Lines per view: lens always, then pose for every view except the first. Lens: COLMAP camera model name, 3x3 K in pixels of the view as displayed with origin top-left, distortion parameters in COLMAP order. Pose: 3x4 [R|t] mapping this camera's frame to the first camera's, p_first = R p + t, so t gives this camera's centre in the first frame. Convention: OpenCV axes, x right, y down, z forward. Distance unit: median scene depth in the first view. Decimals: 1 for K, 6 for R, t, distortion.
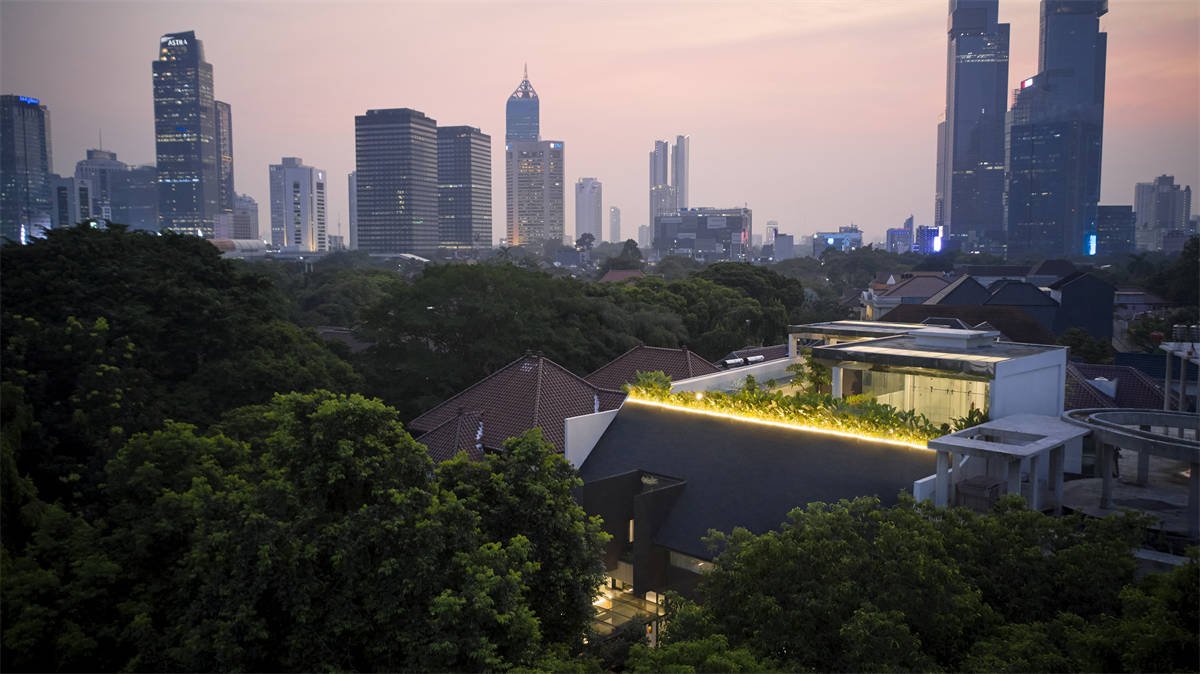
lens RADIAL K [[990.0, 0, 600.0], [0, 990.0, 337.0], [0, 0, 1]] dist [0.009396, 0.000687]
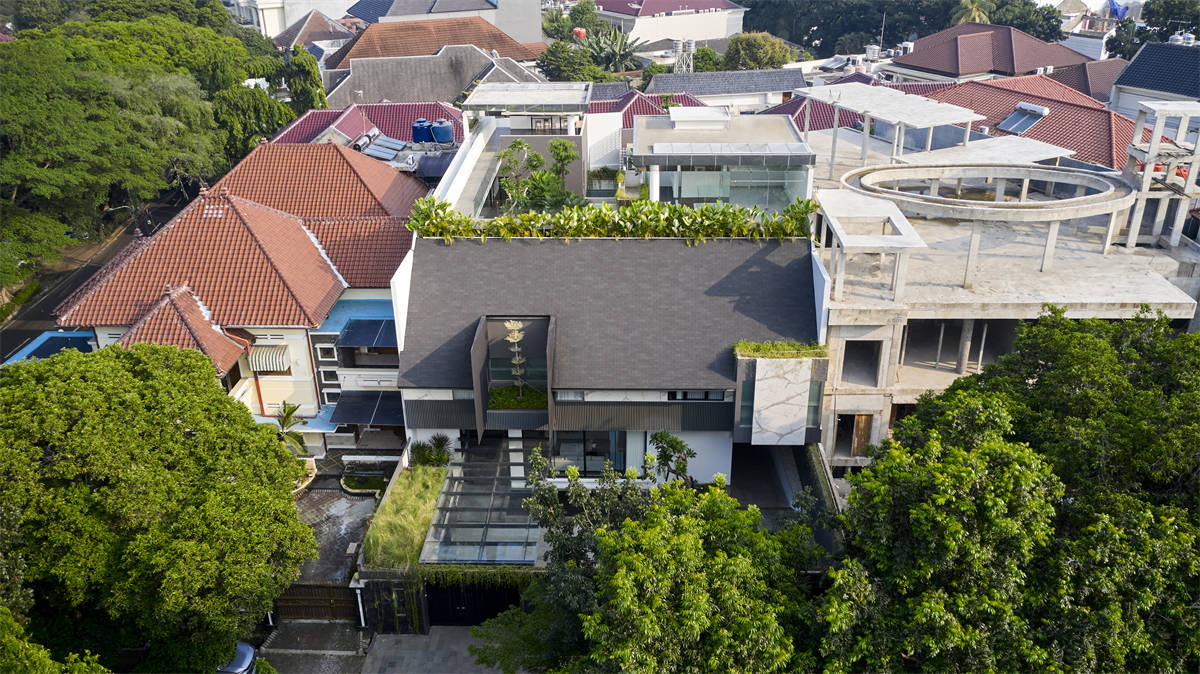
lens RADIAL K [[990.0, 0, 600.0], [0, 990.0, 337.0], [0, 0, 1]] dist [0.009396, 0.000687]
pose [[0.722742, -0.294381, 0.625287, -0.263531], [0.074142, 0.932551, 0.353342, -0.093864], [-0.687129, -0.209016, 0.695820, 0.149753]]
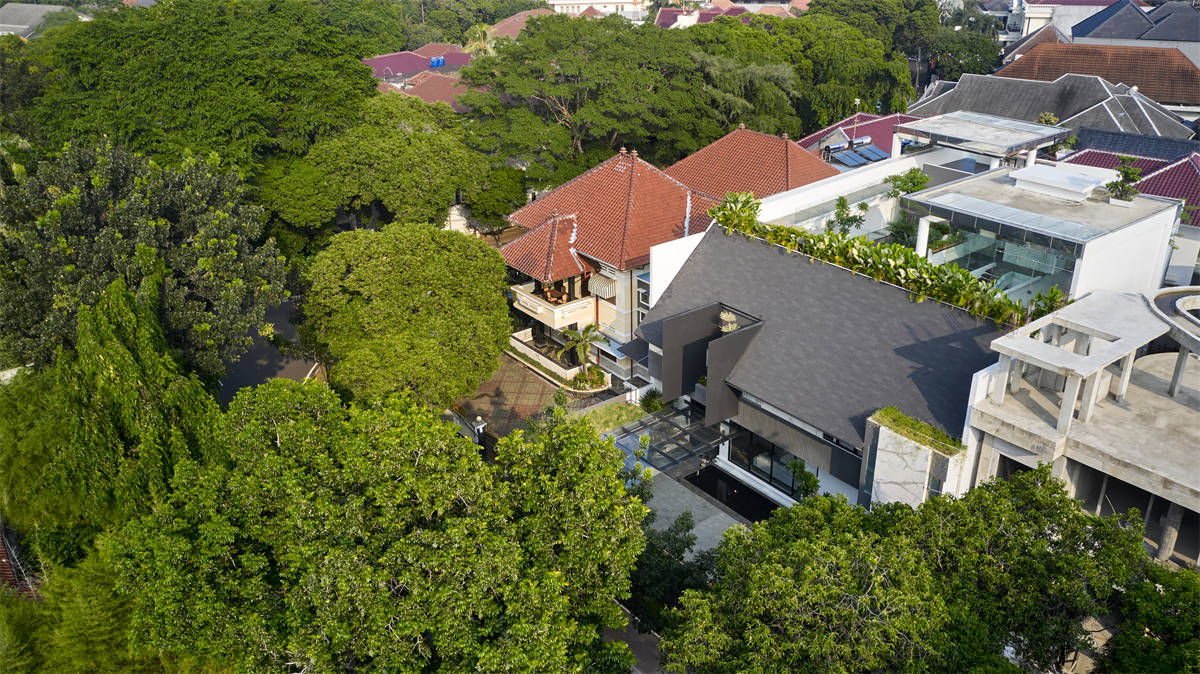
lens RADIAL K [[990.0, 0, 600.0], [0, 990.0, 337.0], [0, 0, 1]] dist [0.009396, 0.000687]
pose [[0.992217, 0.045421, -0.115942, 0.020540], [-0.005170, 0.945325, 0.326088, -0.094231], [0.124414, -0.322950, 0.938203, -0.002471]]
